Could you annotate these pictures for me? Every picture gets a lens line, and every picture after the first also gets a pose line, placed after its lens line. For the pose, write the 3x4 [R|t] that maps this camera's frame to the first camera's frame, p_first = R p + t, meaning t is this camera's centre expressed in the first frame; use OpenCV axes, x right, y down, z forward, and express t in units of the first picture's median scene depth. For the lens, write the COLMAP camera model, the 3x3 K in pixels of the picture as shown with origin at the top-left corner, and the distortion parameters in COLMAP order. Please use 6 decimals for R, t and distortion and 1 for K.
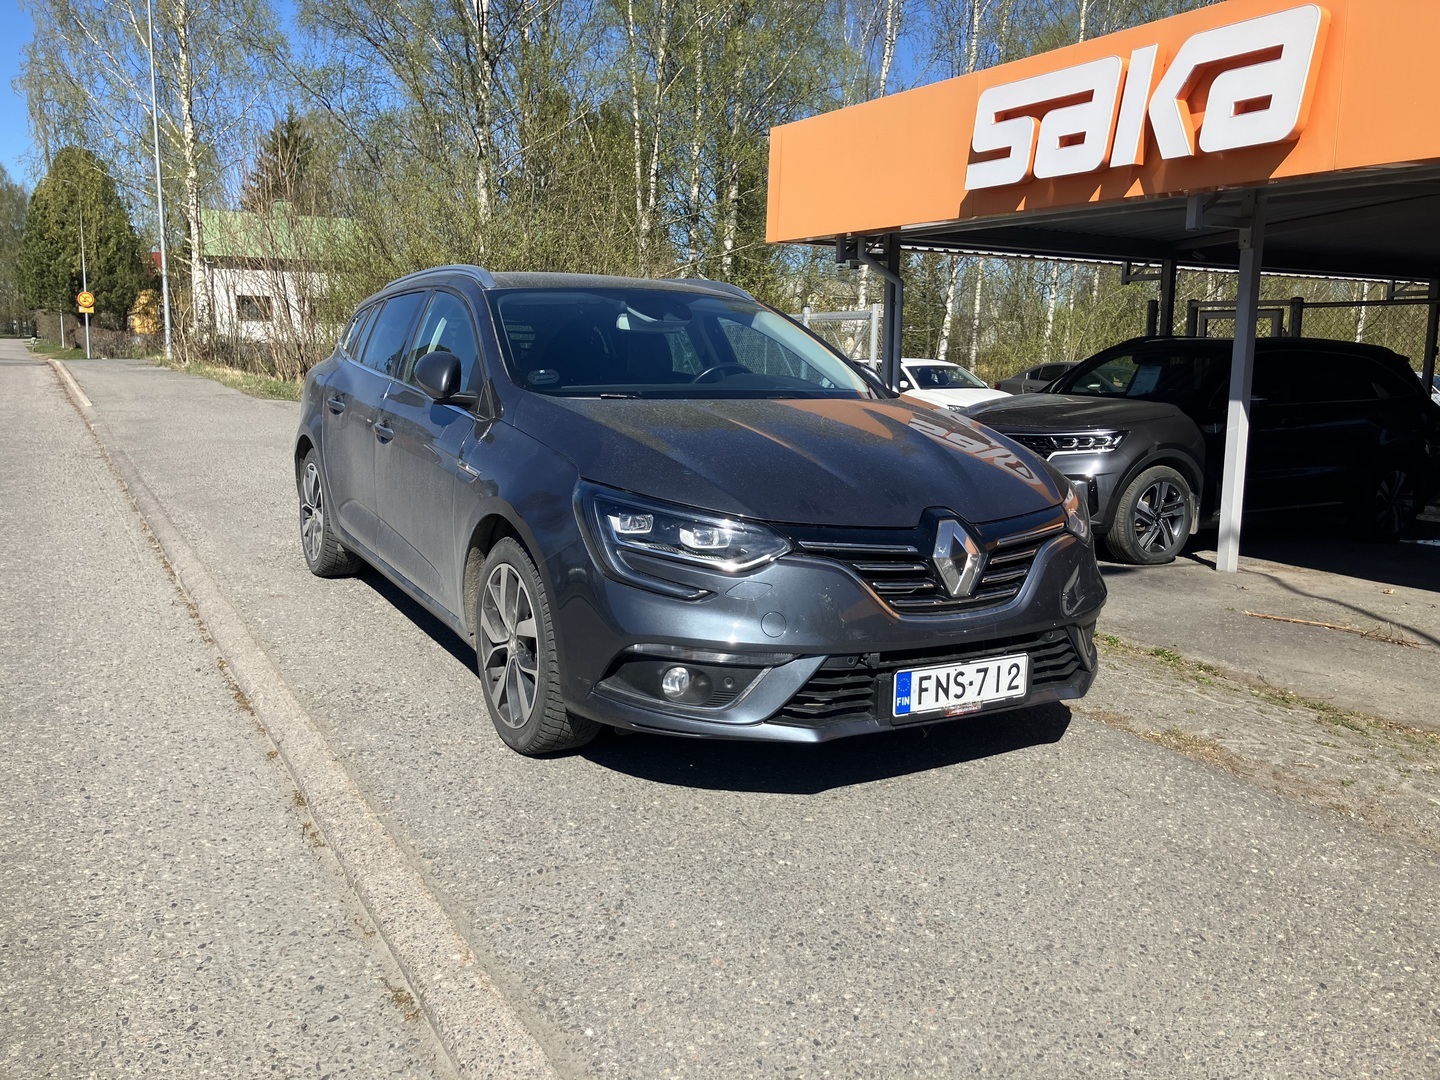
lens RADIAL K [[1177.9, 0, 720.8], [0, 1177.9, 539.7], [0, 0, 1]] dist [0.006474, 0.001613]
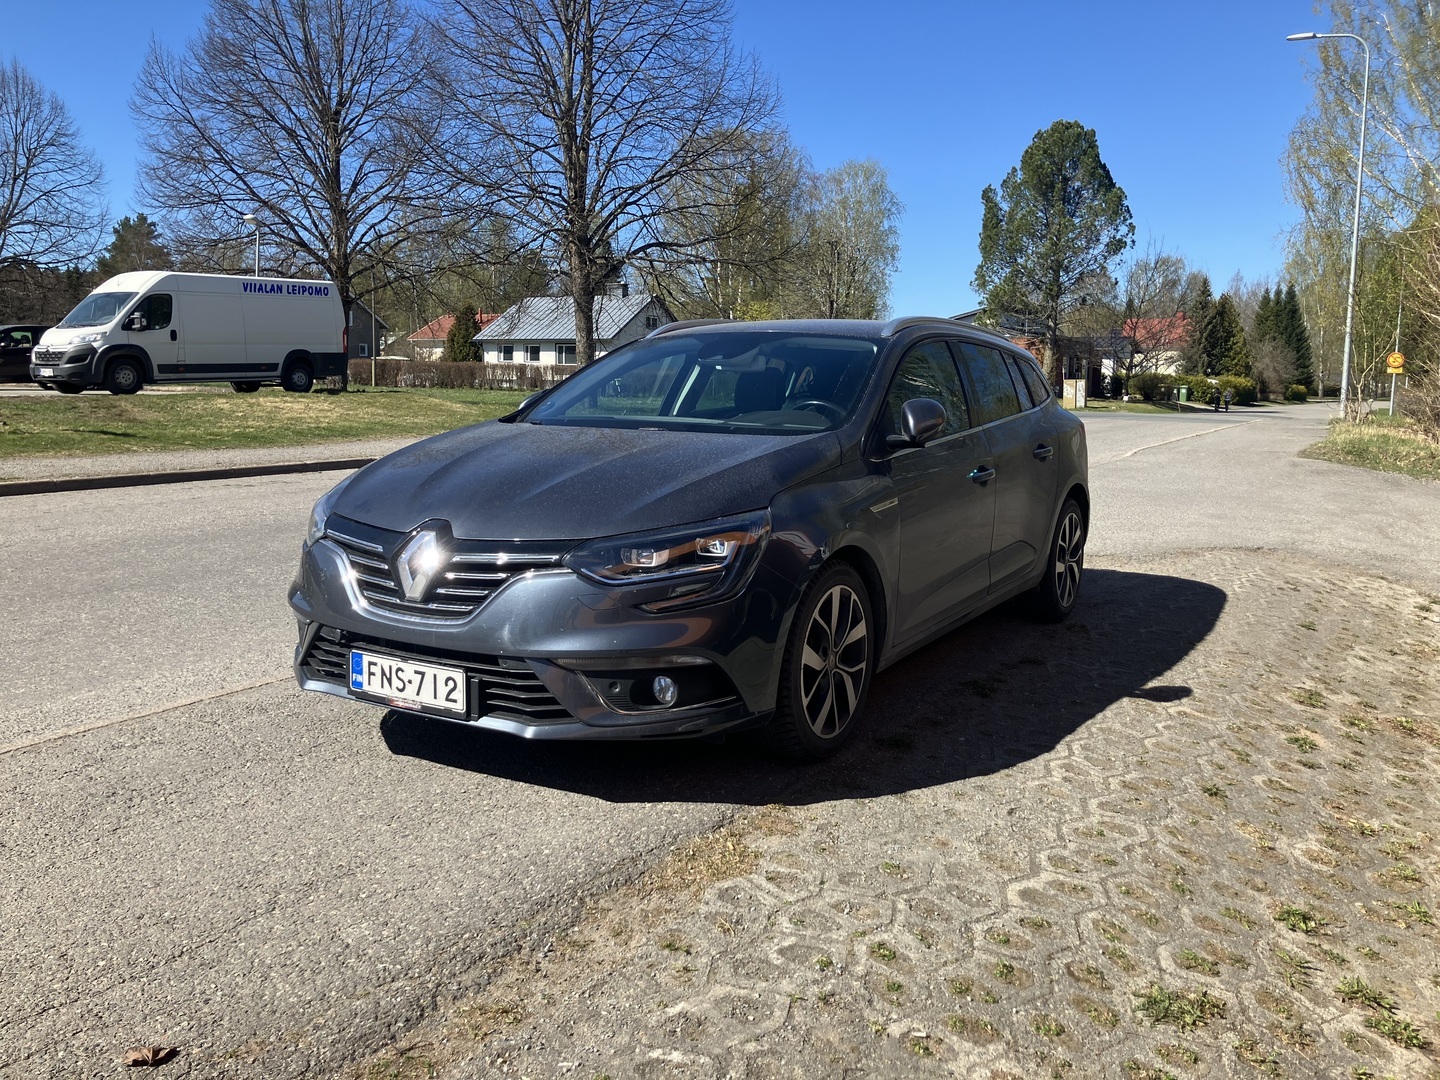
lens RADIAL K [[1177.9, 0, 720.8], [0, 1177.9, 540.5], [0, 0, 1]] dist [0.006474, 0.001613]
pose [[0.471785, 0.091504, -0.876953, 1.286042], [-0.136920, 0.990138, 0.029653, -0.077545], [0.871018, 0.106082, 0.479661, 0.717651]]
